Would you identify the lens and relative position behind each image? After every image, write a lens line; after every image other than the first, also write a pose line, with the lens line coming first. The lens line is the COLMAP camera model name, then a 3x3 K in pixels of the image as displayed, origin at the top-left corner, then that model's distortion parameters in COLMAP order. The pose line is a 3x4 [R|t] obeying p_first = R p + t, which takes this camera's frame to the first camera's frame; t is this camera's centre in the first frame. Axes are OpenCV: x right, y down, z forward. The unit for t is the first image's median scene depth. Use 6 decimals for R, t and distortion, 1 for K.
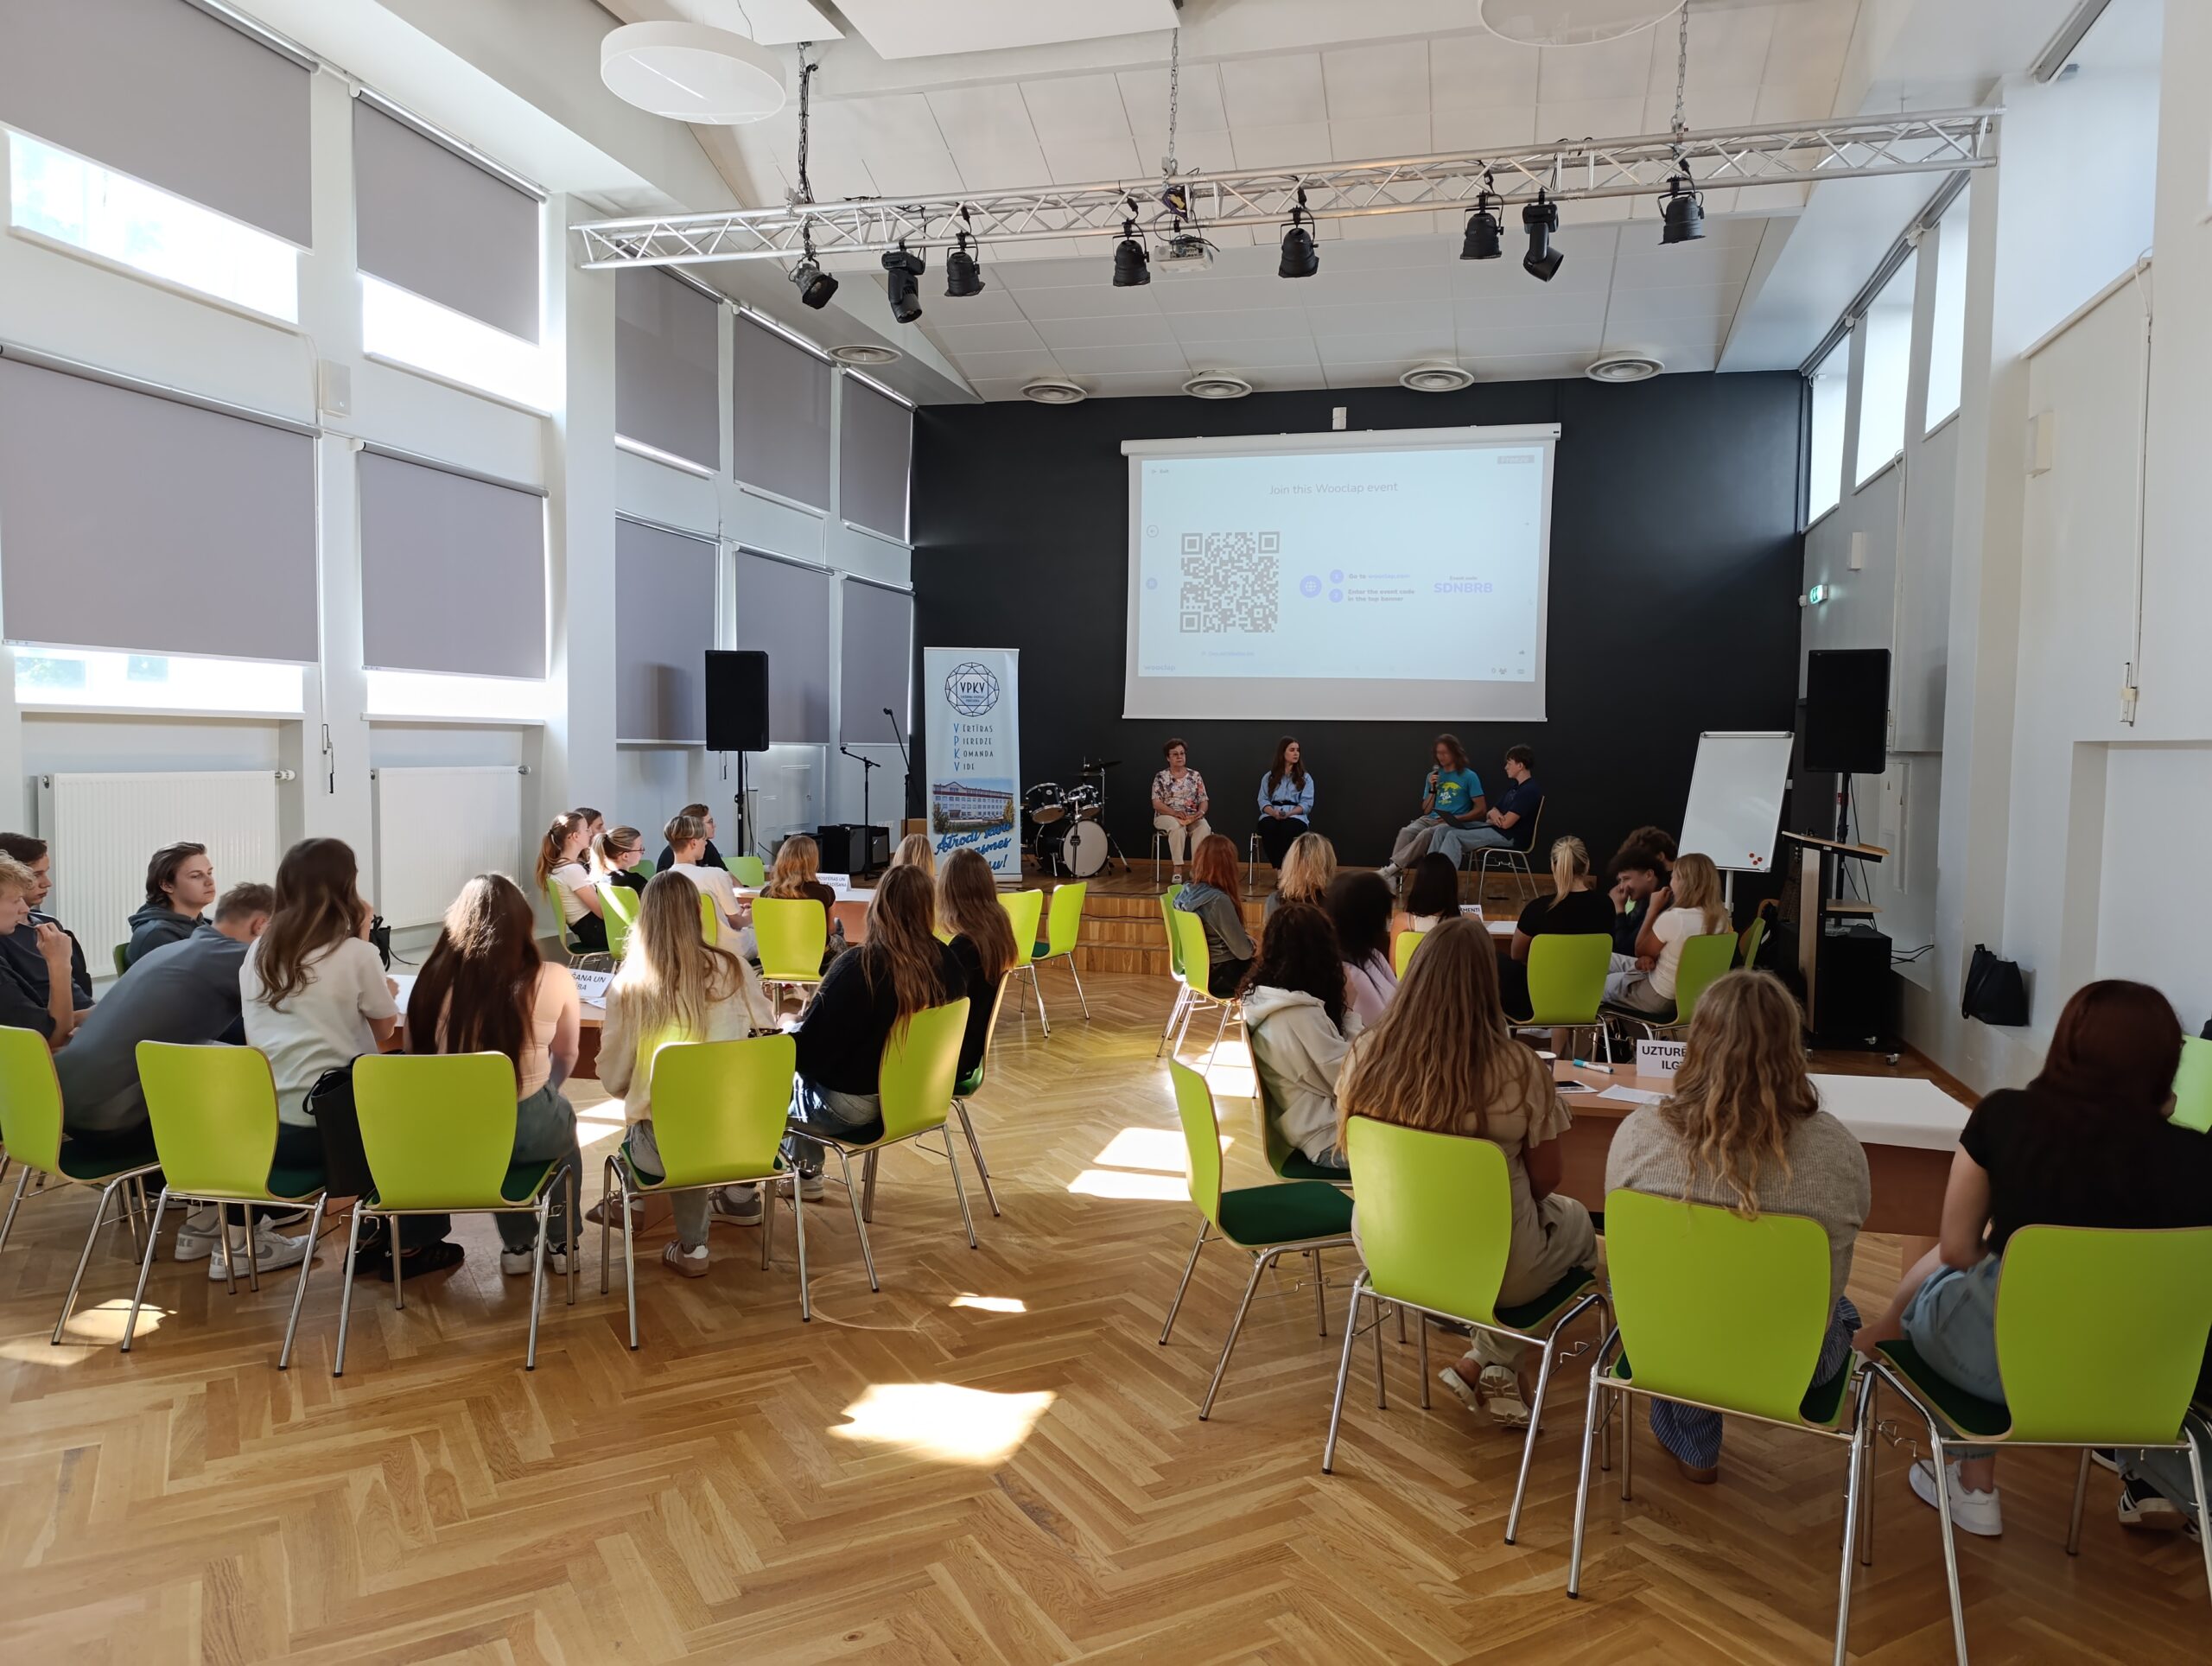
lens RADIAL K [[1576.0, 0, 1109.0], [0, 1576.0, 832.4], [0, 0, 1]] dist [0.036005, -0.003830]
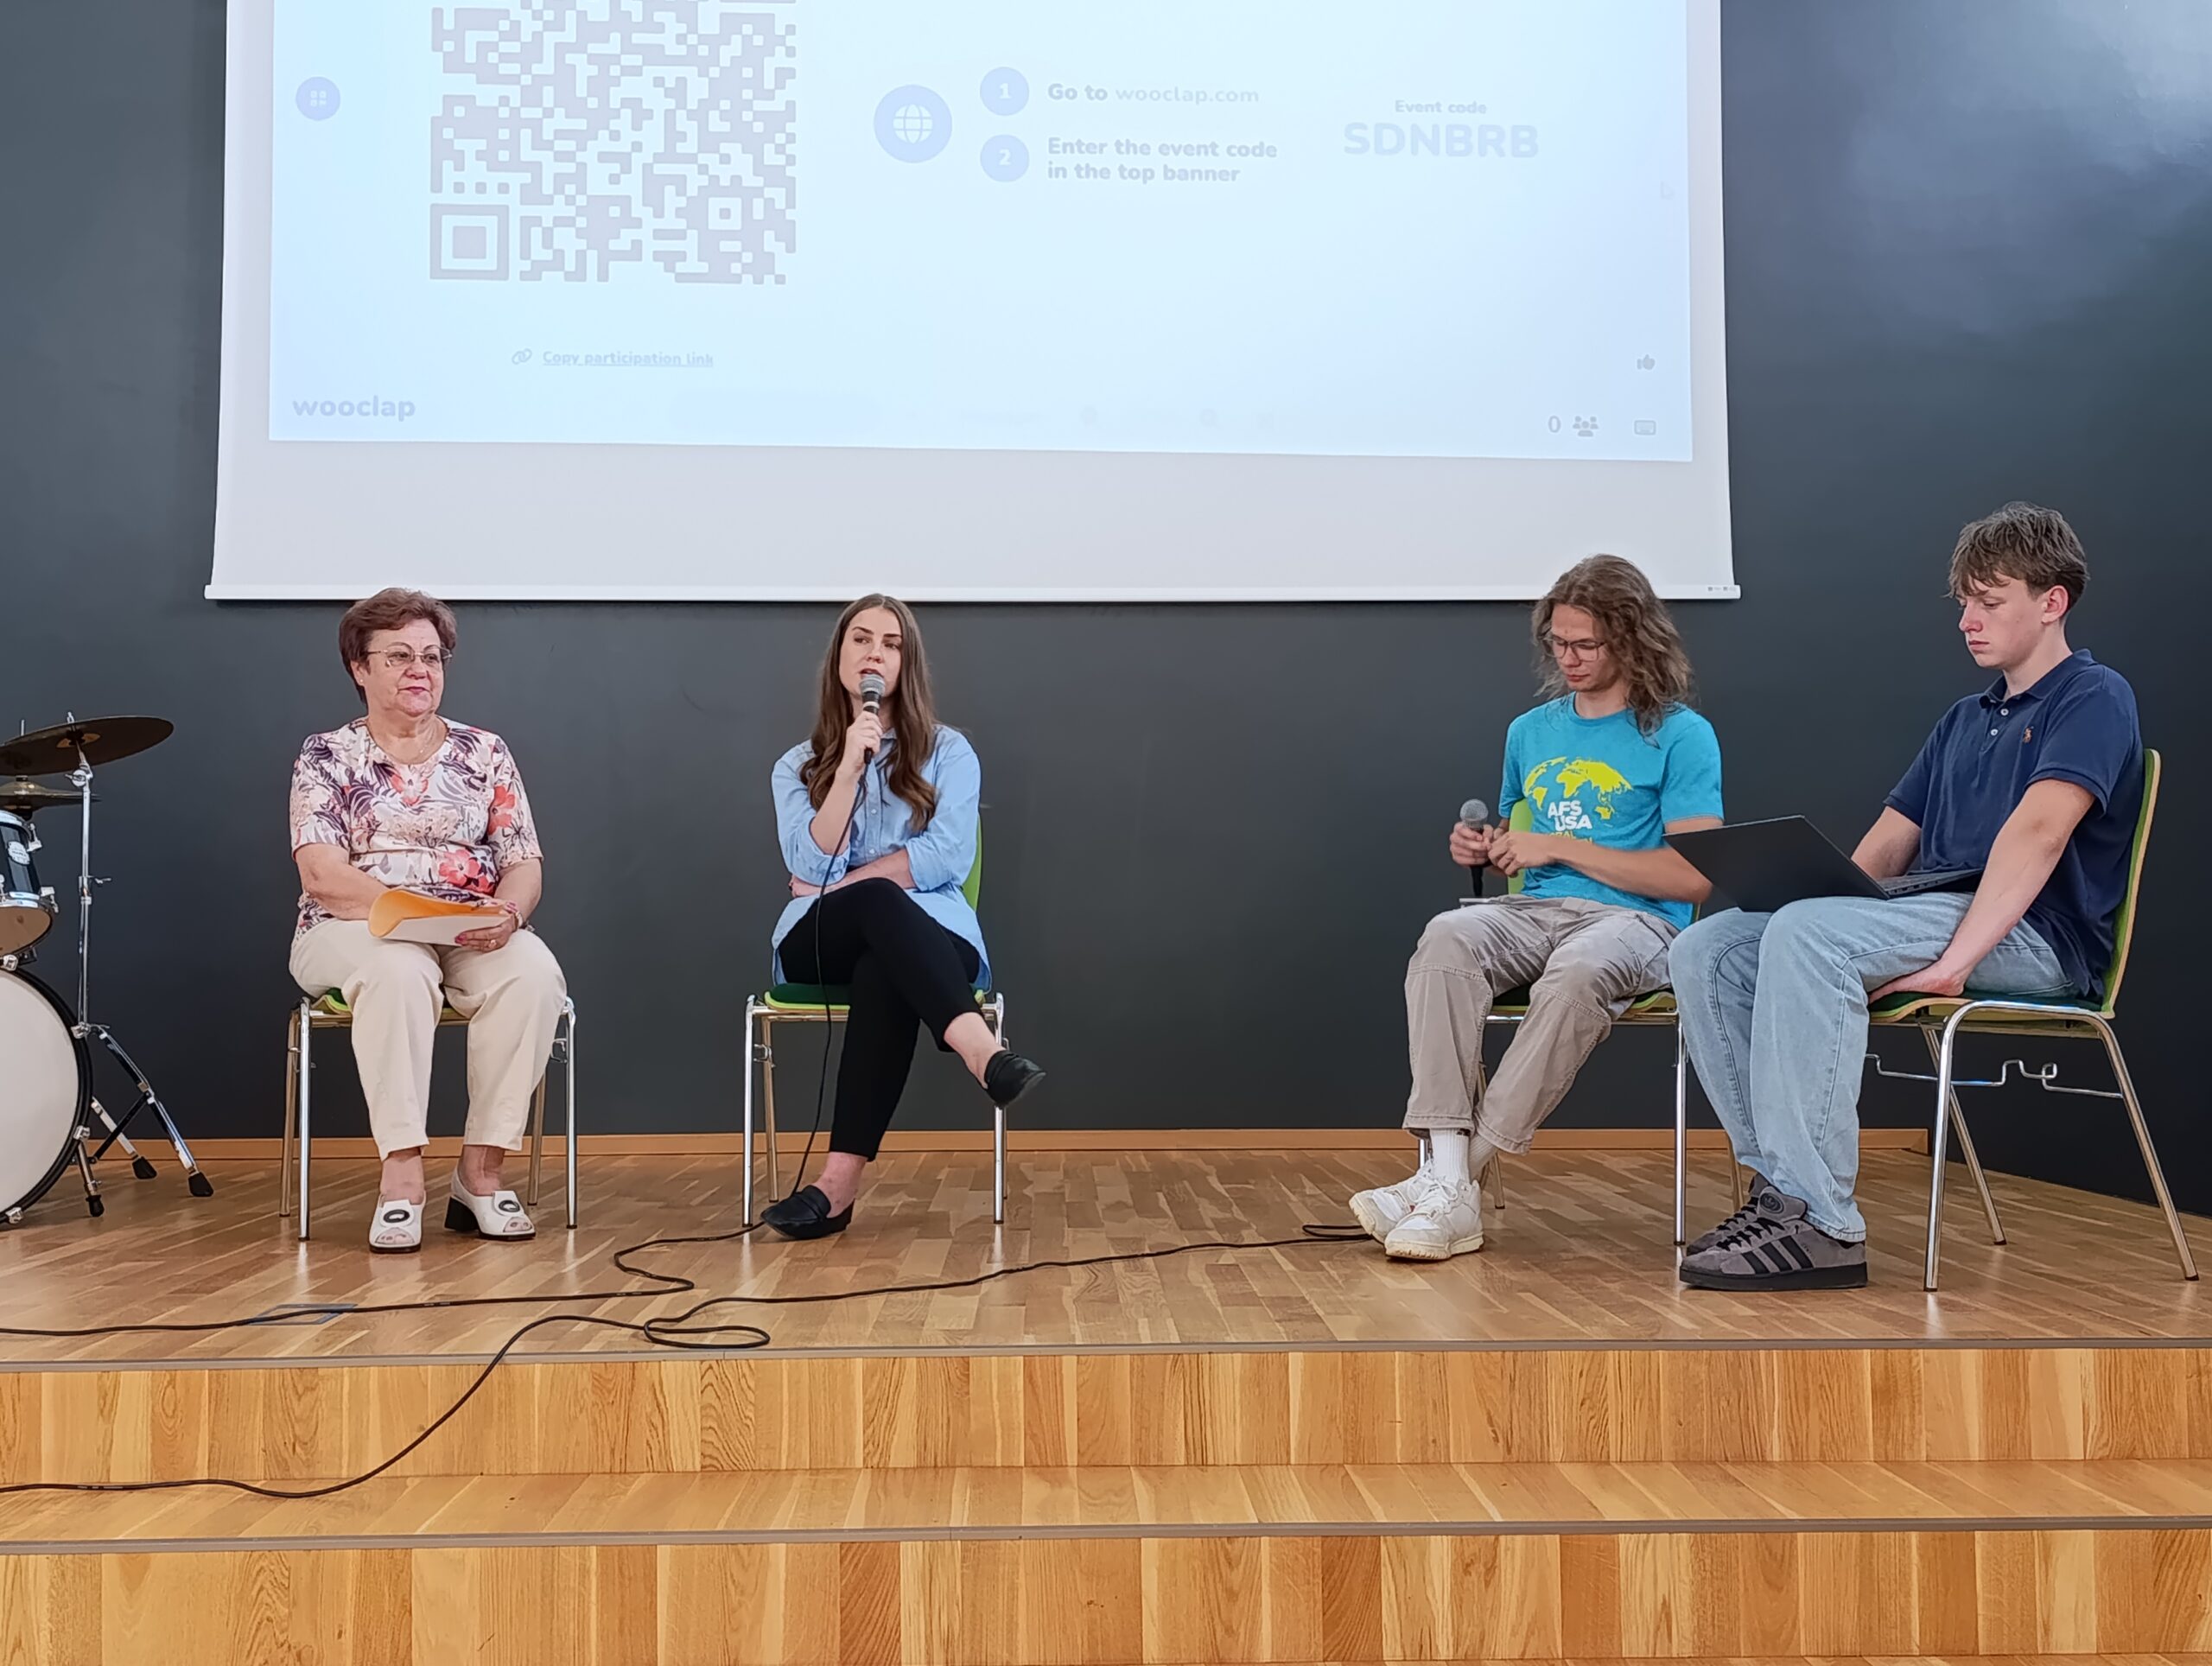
lens RADIAL K [[2458.3, 0, 1123.4], [0, 2458.3, 846.0], [0, 0, 1]] dist [0.014531, 0.000000]
pose [[0.959521, -0.010925, 0.281427, 0.039588], [0.038145, 0.995081, -0.091428, 0.011934], [-0.279043, 0.098462, 0.955217, 0.584191]]
